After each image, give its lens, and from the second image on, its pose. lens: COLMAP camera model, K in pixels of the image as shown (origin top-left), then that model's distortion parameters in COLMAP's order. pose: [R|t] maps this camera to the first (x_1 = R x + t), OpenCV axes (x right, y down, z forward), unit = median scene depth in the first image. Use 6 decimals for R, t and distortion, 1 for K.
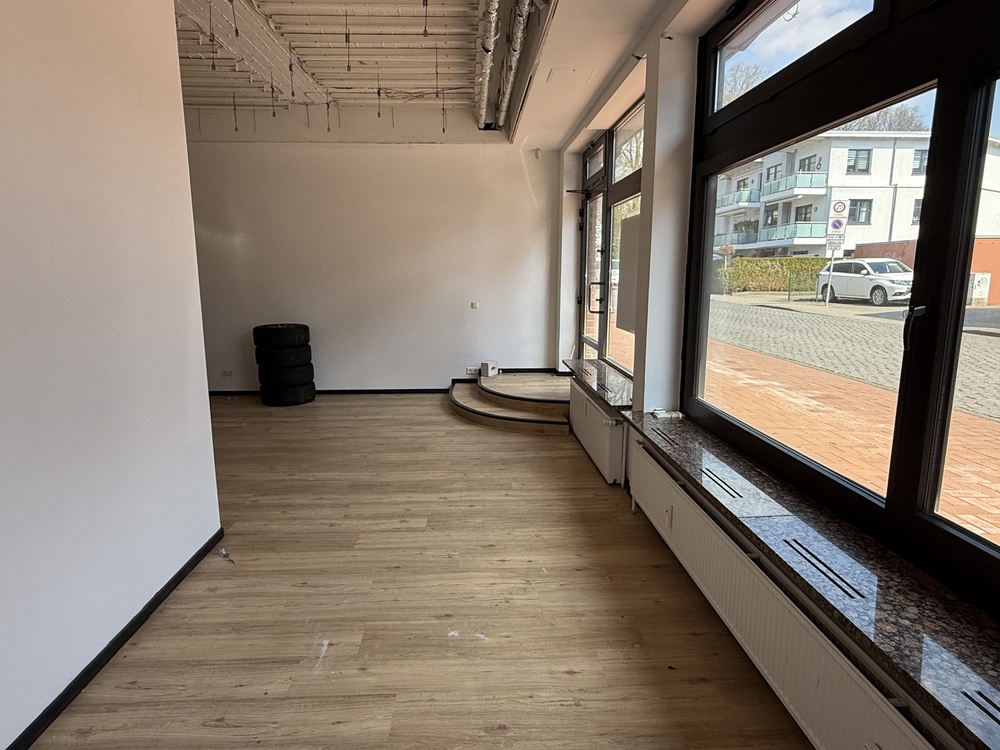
lens RADIAL K [[575.5, 0, 497.4], [0, 575.5, 372.8], [0, 0, 1]] dist [0.001402, -0.000977]
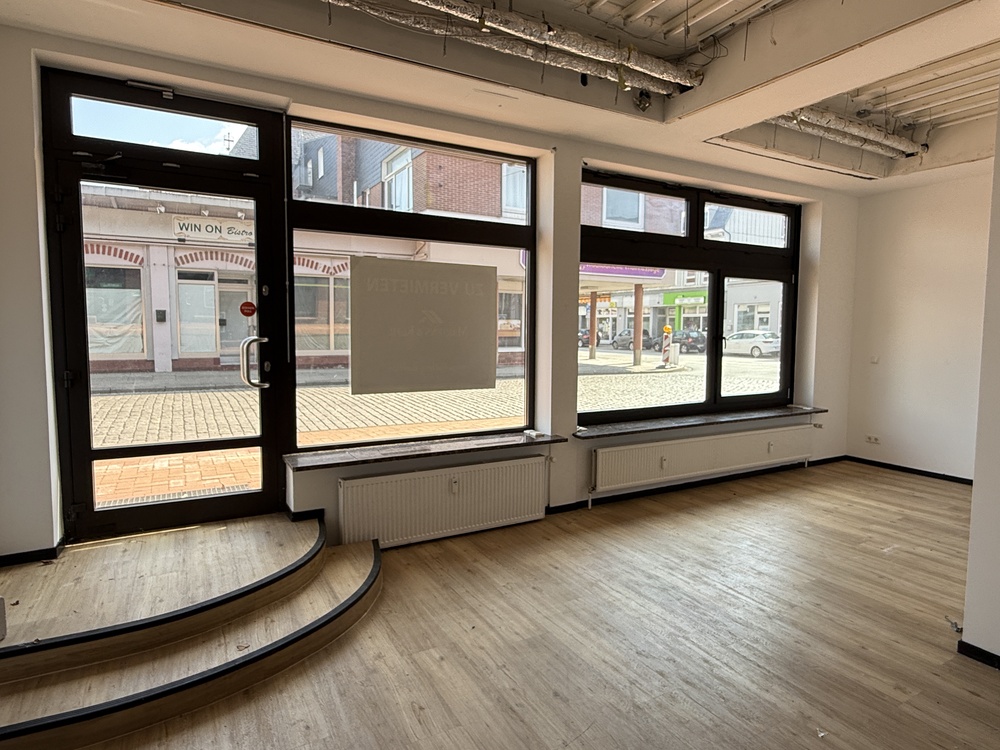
lens RADIAL K [[575.5, 0, 501.4], [0, 575.5, 371.8], [0, 0, 1]] dist [0.001402, -0.000977]
pose [[-0.449350, -0.071033, 0.890527, -0.675687], [0.144916, 0.977835, 0.151120, -0.237337], [-0.881524, 0.196957, -0.429096, 1.408955]]
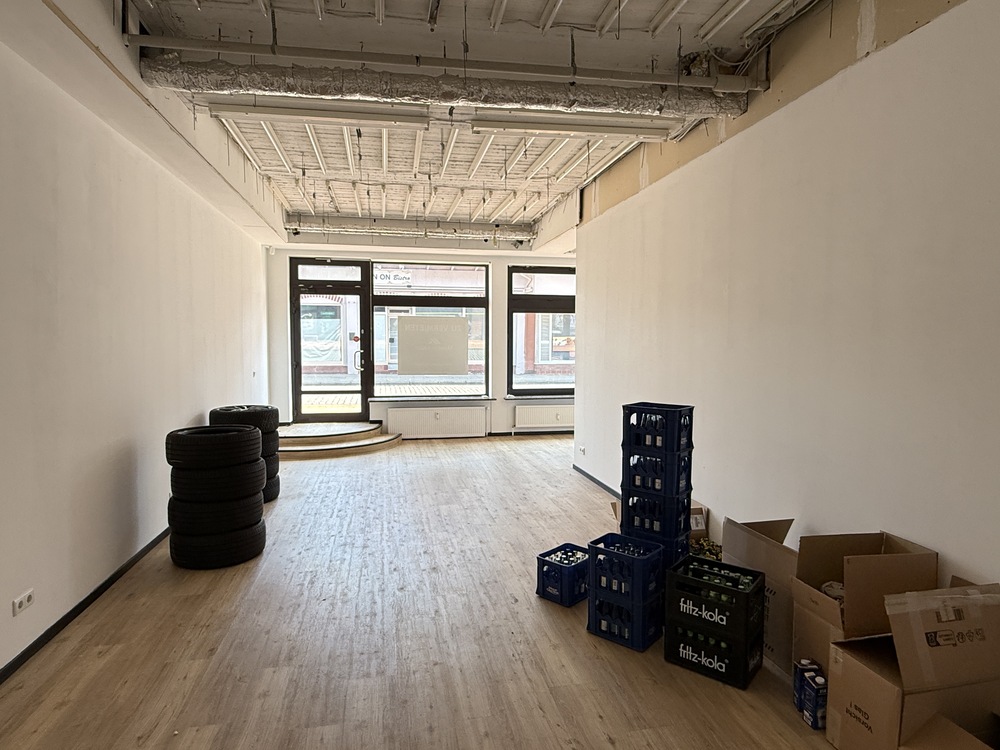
lens RADIAL K [[575.5, 0, 498.1], [0, 575.5, 378.6], [0, 0, 1]] dist [0.001402, -0.000977]
pose [[-0.149778, -0.064943, 0.986584, -1.945986], [0.164560, 0.982285, 0.089643, -0.215406], [-0.974929, 0.175779, -0.136438, 1.158571]]
